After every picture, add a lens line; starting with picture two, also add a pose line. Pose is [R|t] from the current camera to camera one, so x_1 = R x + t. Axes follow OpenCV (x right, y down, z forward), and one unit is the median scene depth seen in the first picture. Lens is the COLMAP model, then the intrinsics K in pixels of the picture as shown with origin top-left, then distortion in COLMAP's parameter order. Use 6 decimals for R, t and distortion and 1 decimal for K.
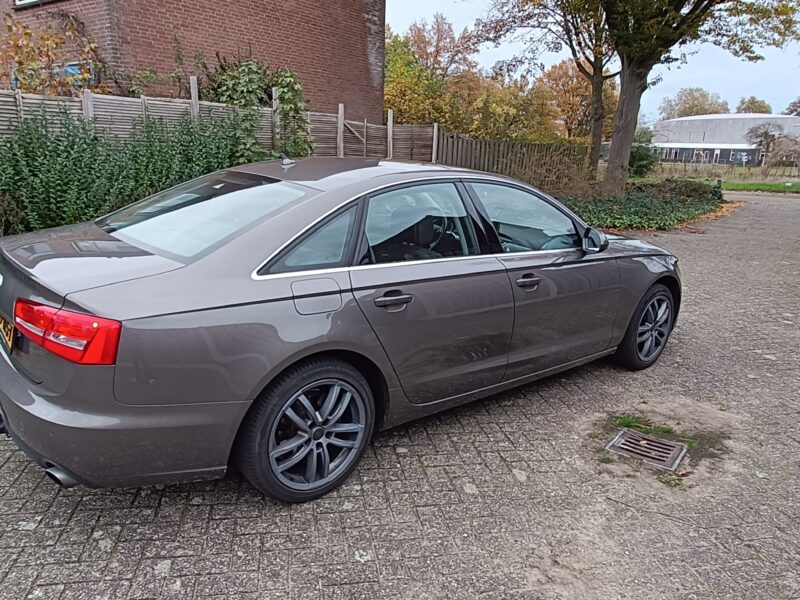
lens RADIAL K [[597.0, 0, 388.7], [0, 597.0, 300.6], [0, 0, 1]] dist [0.013937, -0.007544]
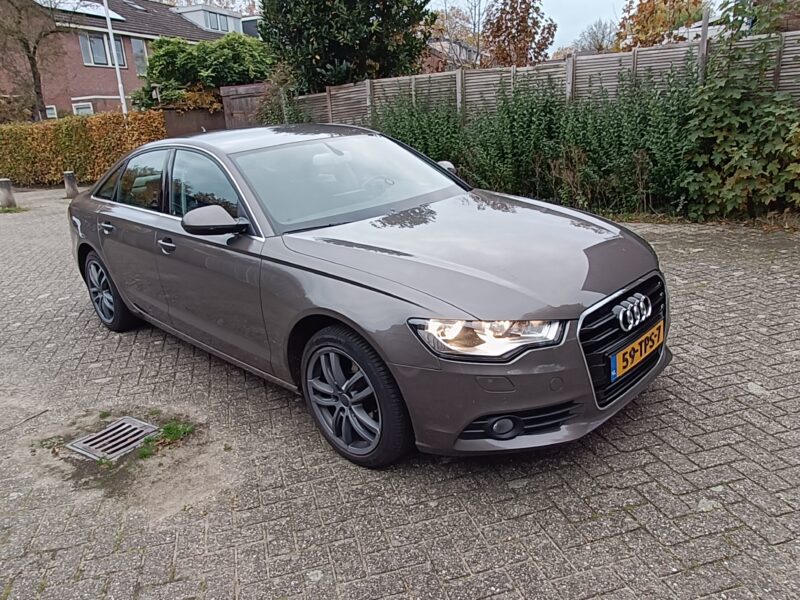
lens RADIAL K [[597.0, 0, 388.7], [0, 597.0, 300.6], [0, 0, 1]] dist [0.013937, -0.007544]
pose [[0.083443, 0.257971, -0.962542, 1.312801], [-0.181446, 0.953698, 0.239871, -0.262338], [0.979854, 0.154634, 0.126388, 1.263172]]
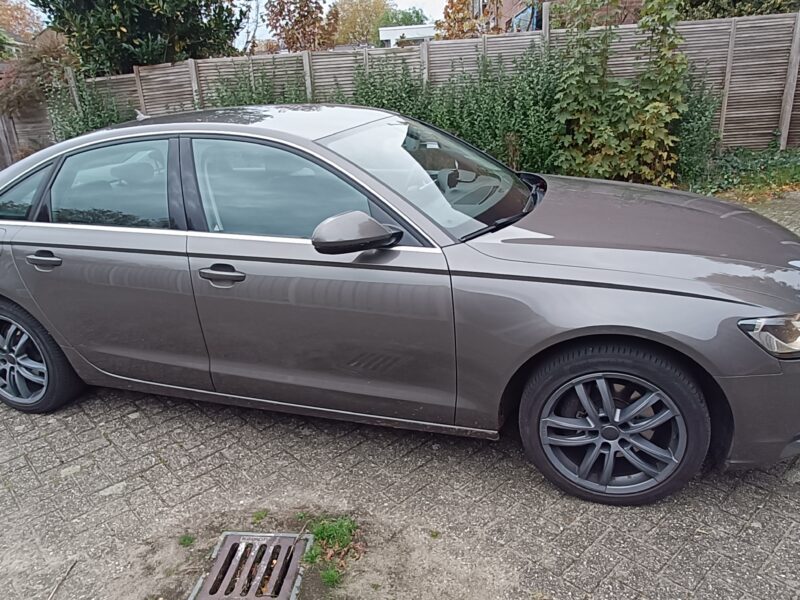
lens RADIAL K [[597.0, 0, 388.7], [0, 597.0, 300.6], [0, 0, 1]] dist [0.013937, -0.007544]
pose [[0.519818, 0.224150, -0.824346, 0.957408], [-0.133382, 0.974424, 0.180850, -0.160970], [0.843800, 0.015944, 0.536421, 0.775829]]
